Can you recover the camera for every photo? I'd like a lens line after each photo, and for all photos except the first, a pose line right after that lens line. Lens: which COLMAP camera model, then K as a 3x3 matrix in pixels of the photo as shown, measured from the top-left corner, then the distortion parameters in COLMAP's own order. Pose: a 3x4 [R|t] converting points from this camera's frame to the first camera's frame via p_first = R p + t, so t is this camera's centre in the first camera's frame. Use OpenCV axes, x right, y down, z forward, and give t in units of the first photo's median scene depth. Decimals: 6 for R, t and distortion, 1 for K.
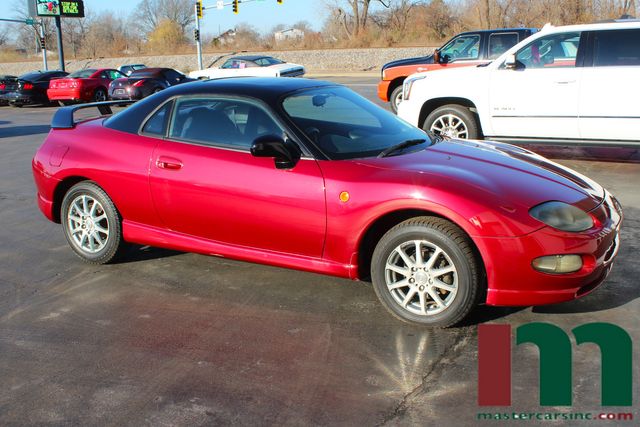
lens RADIAL K [[813.6, 0, 320.0], [0, 813.6, 213.5], [0, 0, 1]] dist [-0.125268, 0.058104]
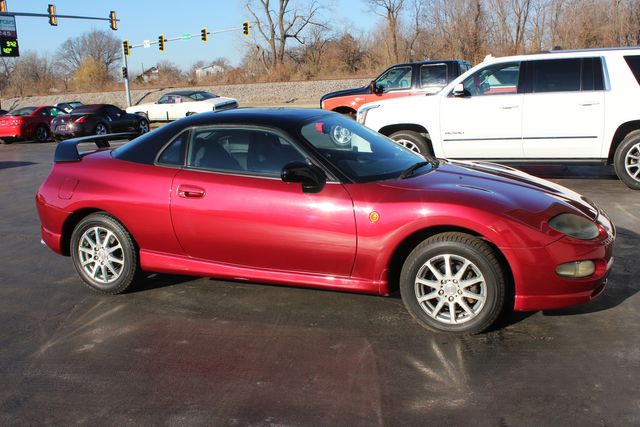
lens RADIAL K [[763.4, 0, 320.0], [0, 763.4, 213.5], [0, 0, 1]] dist [-0.122921, 0.071057]
pose [[0.989534, -0.039837, 0.138689, -0.145860], [0.044258, 0.998601, -0.028945, 0.000431], [-0.137342, 0.034780, 0.989913, 0.019970]]
